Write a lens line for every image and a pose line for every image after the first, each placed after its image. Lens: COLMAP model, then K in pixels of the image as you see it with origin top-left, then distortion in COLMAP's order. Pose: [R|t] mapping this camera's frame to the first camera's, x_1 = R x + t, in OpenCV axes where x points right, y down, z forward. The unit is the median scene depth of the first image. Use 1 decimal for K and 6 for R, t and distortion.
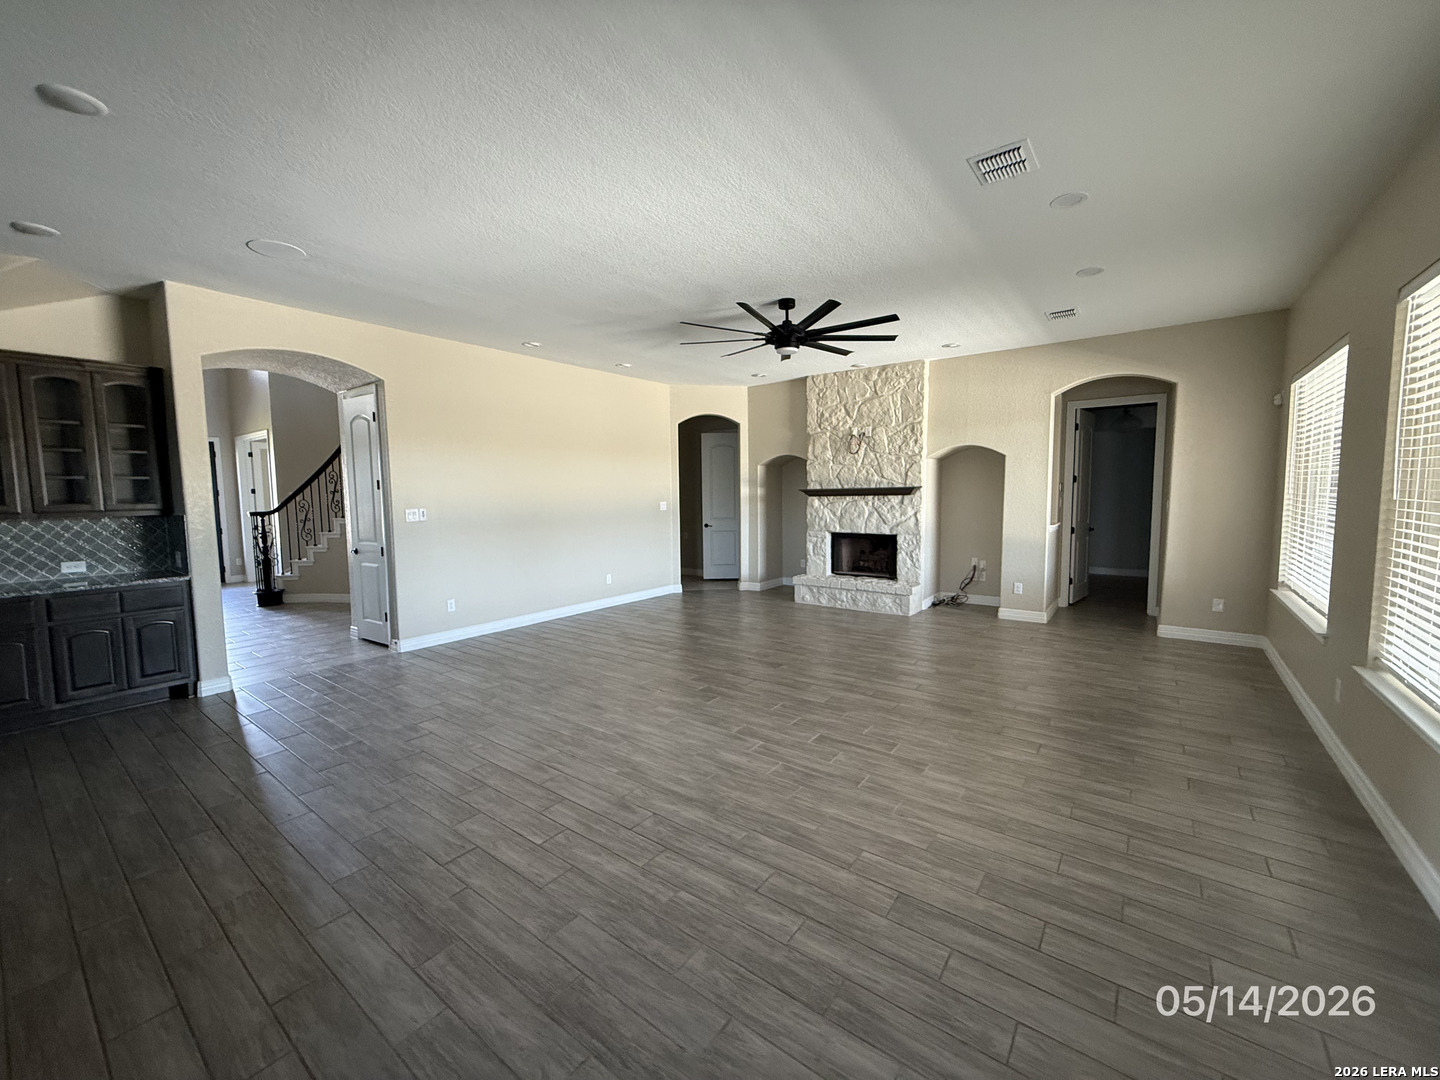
lens RADIAL K [[573.7, 0, 719.3], [0, 573.7, 538.5], [0, 0, 1]] dist [-0.000458, -0.000284]
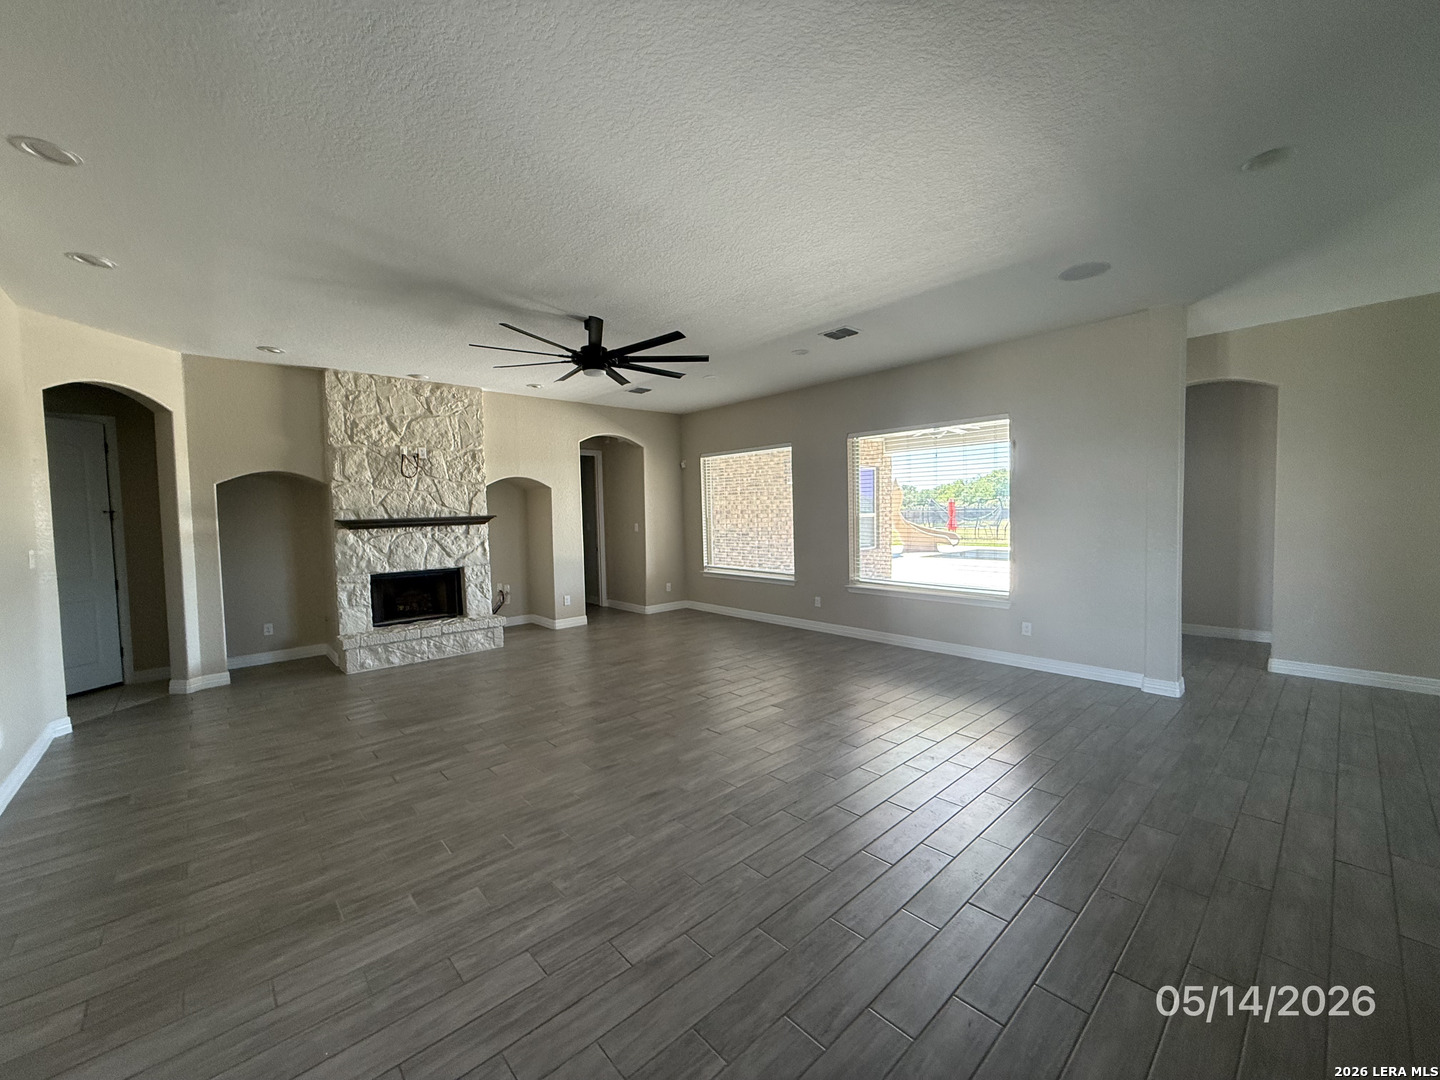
lens RADIAL K [[573.7, 0, 714.8], [0, 573.7, 537.7], [0, 0, 1]] dist [-0.000458, -0.000284]
pose [[0.187467, -0.037144, 0.981568, -0.533095], [0.101302, 0.994687, 0.018293, -0.030109], [-0.977033, 0.096006, 0.190234, 0.422661]]
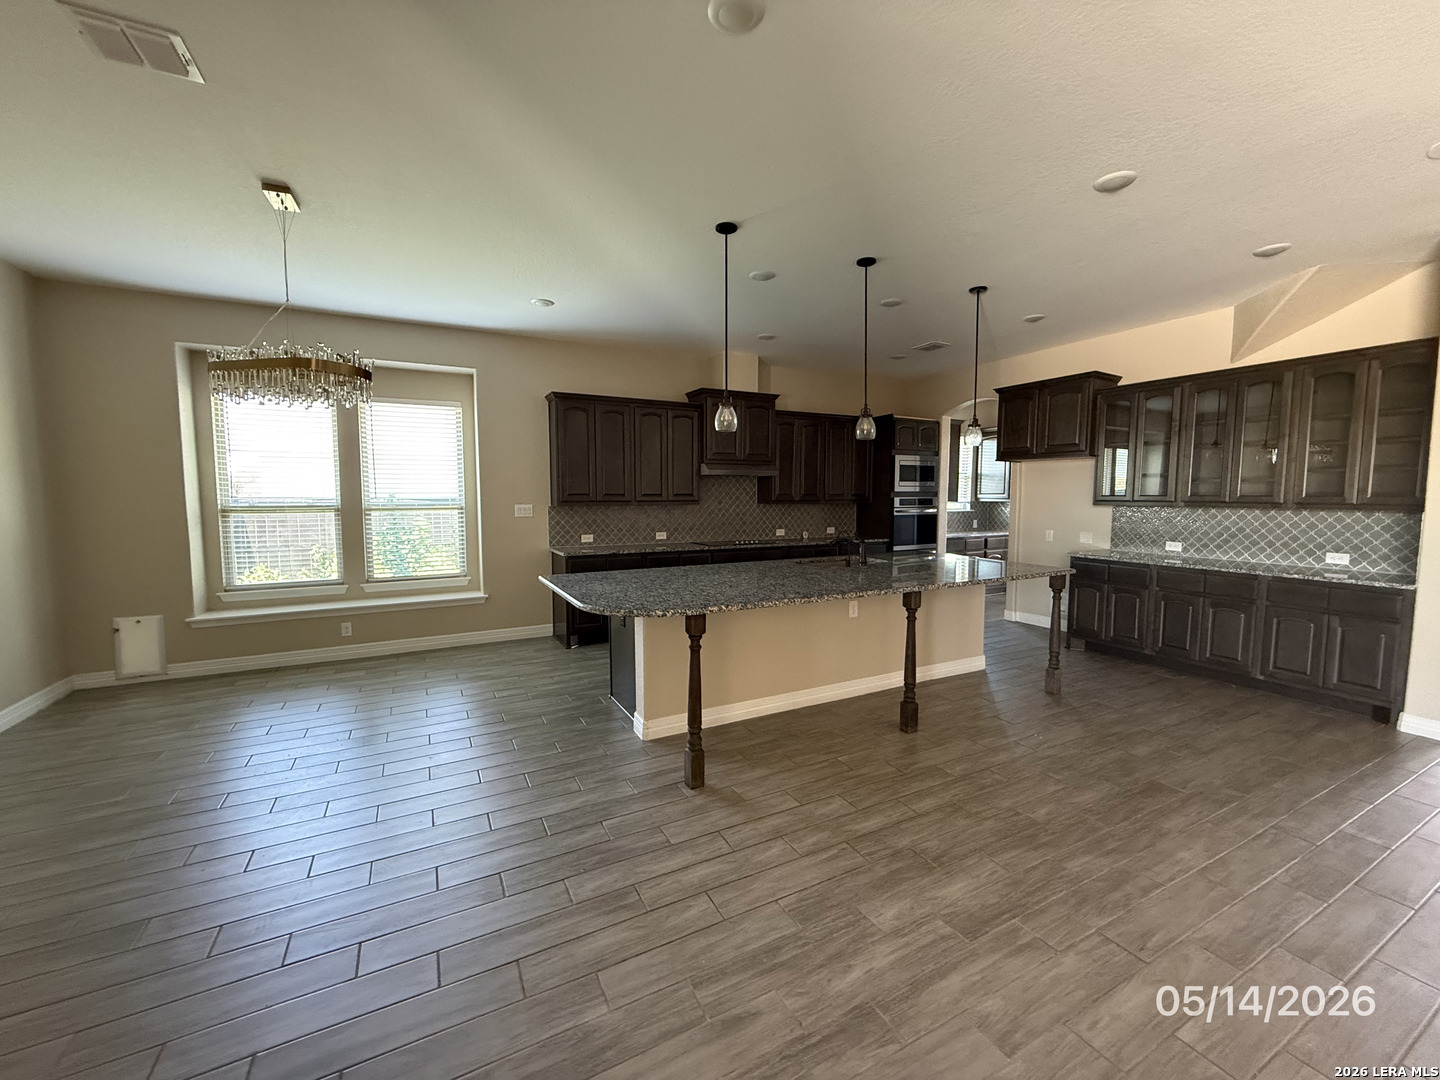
lens RADIAL K [[573.7, 0, 713.0], [0, 573.7, 532.2], [0, 0, 1]] dist [-0.000458, -0.000284]
pose [[-0.428499, 0.073697, -0.900532, 0.153220], [-0.072627, 0.990634, 0.115629, -0.020060], [0.900619, 0.114949, -0.419133, 0.255592]]
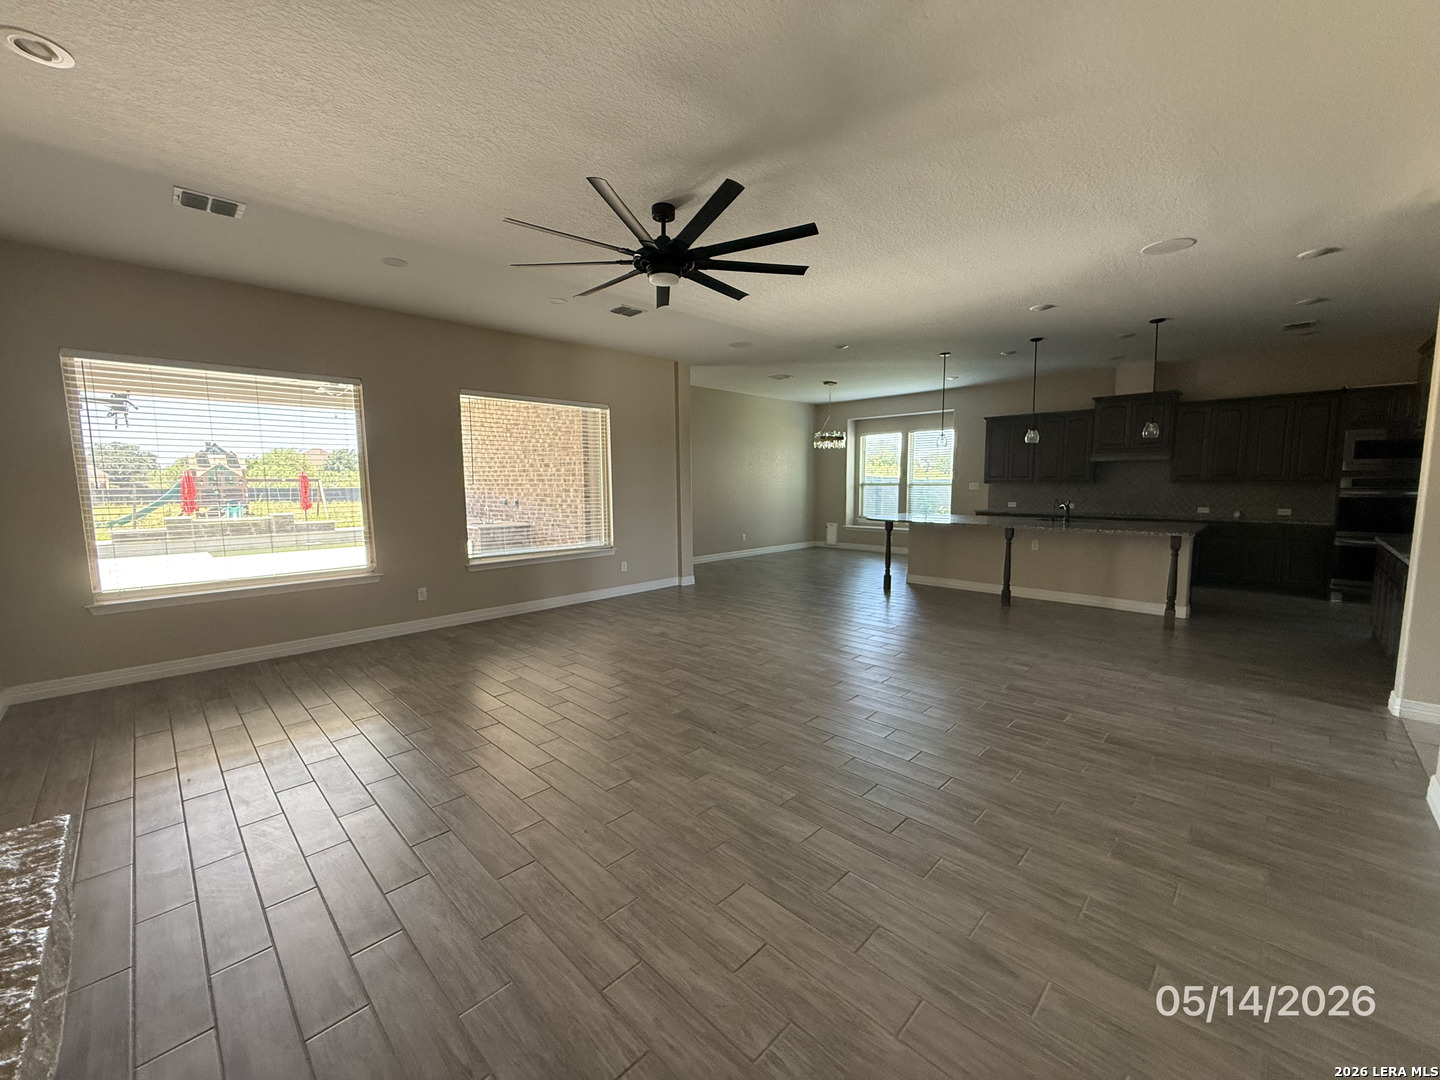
lens RADIAL K [[573.7, 0, 715.8], [0, 573.7, 545.2], [0, 0, 1]] dist [-0.000458, -0.000284]
pose [[-0.990636, 0.004593, 0.136454, -0.027500], [0.031498, 0.980163, 0.195674, -0.091637], [-0.132849, 0.198139, -0.971129, 1.156707]]
